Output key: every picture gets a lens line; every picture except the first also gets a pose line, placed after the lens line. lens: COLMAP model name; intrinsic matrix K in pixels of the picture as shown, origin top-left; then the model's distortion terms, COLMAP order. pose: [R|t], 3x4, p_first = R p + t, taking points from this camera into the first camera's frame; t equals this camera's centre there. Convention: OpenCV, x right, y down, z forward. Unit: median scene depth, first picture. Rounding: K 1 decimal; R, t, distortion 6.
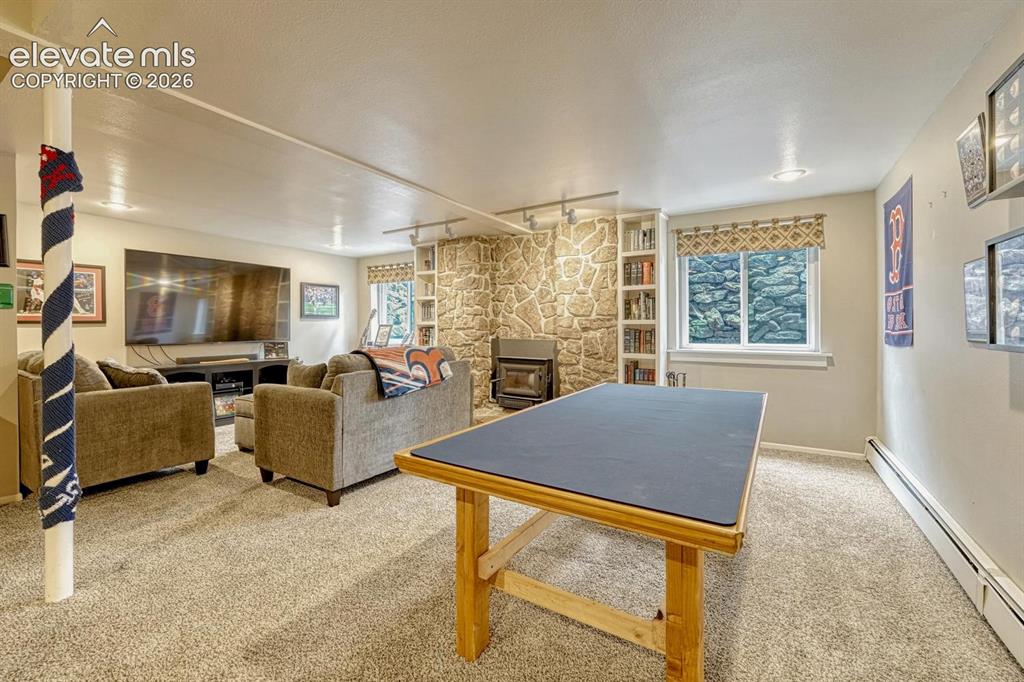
lens RADIAL K [[419.4, 0, 513.3], [0, 419.4, 327.8], [0, 0, 1]] dist [-0.011358, -0.000037]
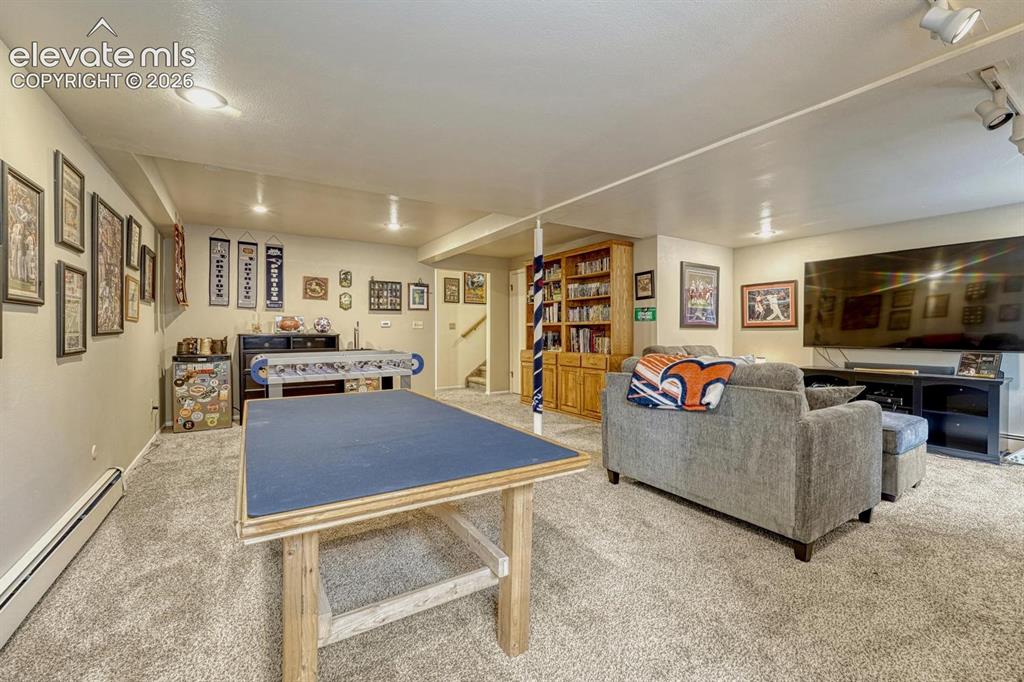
lens RADIAL K [[420.4, 0, 514.0], [0, 420.4, 336.4], [0, 0, 1]] dist [-0.013729, 0.000049]
pose [[-0.433334, 0.016057, -0.901091, 0.450612], [-0.001159, 0.999831, 0.018373, -0.005202], [0.901233, 0.009007, -0.433241, 0.759968]]
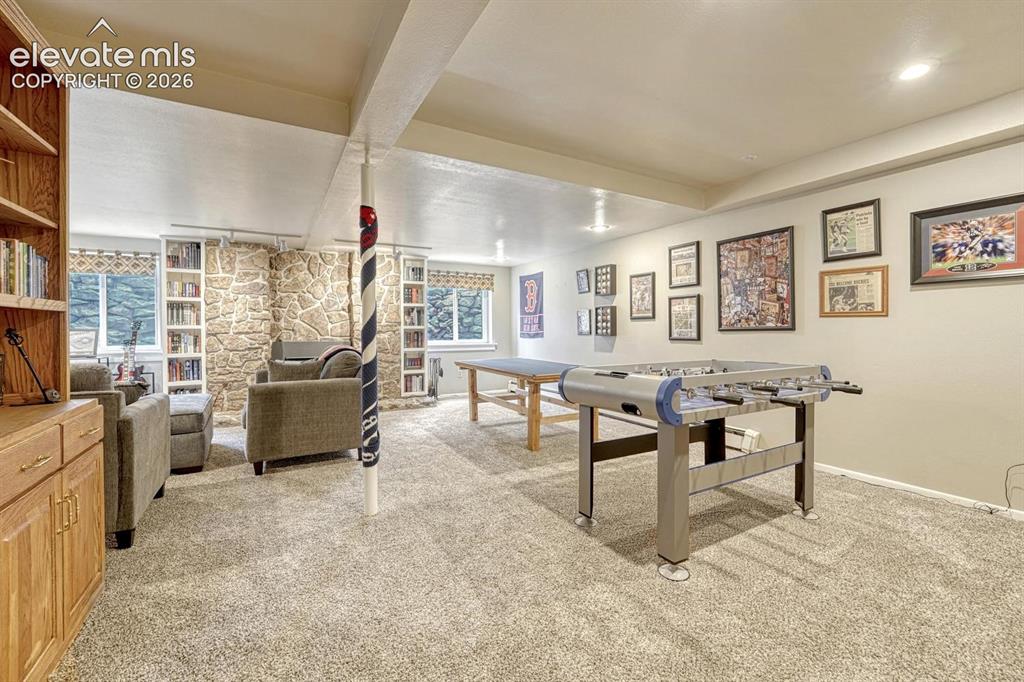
lens RADIAL K [[420.4, 0, 514.0], [0, 420.4, 336.4], [0, 0, 1]] dist [-0.013729, 0.000049]
pose [[0.480130, -0.013200, 0.877098, -0.838019], [0.007133, 0.999912, 0.011144, 0.004827], [-0.877168, 0.000905, 0.480182, -0.060679]]
